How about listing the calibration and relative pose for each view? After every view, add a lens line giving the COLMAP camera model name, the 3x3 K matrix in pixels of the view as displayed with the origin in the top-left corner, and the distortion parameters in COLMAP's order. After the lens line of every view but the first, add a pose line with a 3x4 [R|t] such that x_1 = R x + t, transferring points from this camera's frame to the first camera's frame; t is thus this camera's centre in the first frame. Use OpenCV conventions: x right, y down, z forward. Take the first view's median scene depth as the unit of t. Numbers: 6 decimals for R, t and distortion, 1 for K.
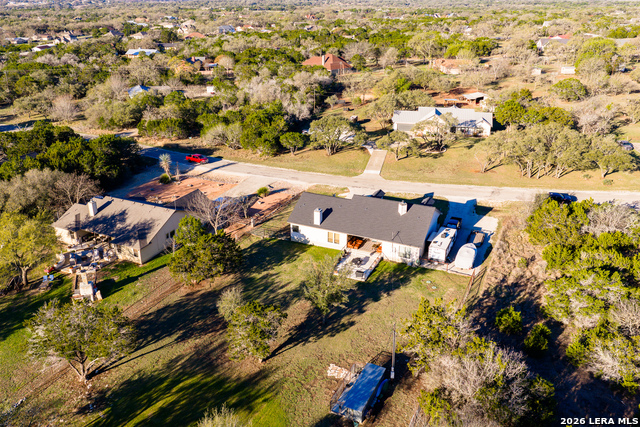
lens RADIAL K [[527.1, 0, 318.2], [0, 527.1, 211.3], [0, 0, 1]] dist [0.017010, -0.027769]
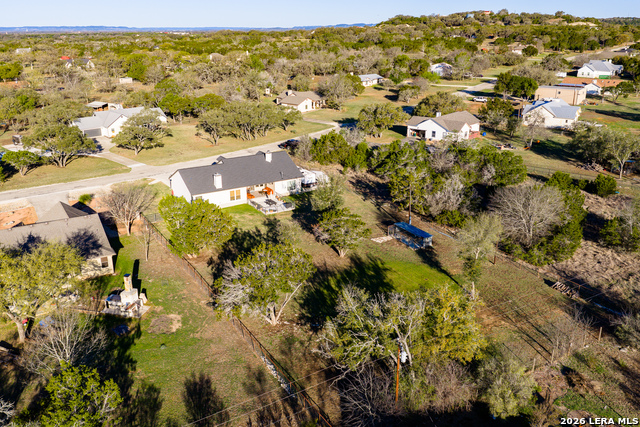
lens RADIAL K [[527.1, 0, 320.4], [0, 527.1, 213.3], [0, 0, 1]] dist [0.017010, -0.027769]
pose [[0.543437, -0.280099, 0.791341, -0.742293], [0.327631, 0.938697, 0.107263, 0.024507], [-0.772874, 0.200978, 0.601892, 0.174691]]
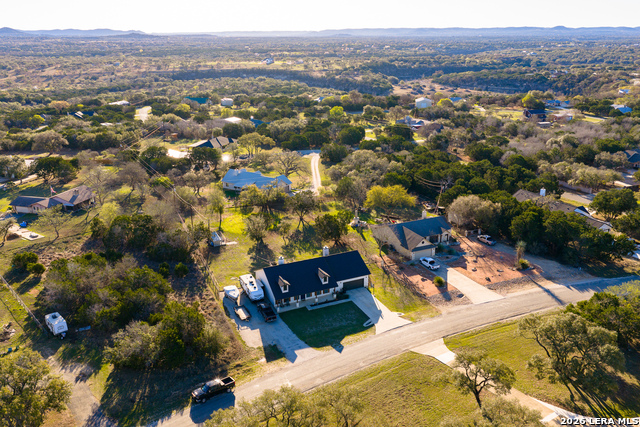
lens RADIAL K [[527.1, 0, 321.2], [0, 527.1, 212.7], [0, 0, 1]] dist [0.017010, -0.027769]
pose [[-0.659683, 0.241467, -0.711696, 0.960039], [-0.282145, 0.798141, 0.532321, -0.799528], [0.696572, 0.551965, -0.458391, 1.521003]]
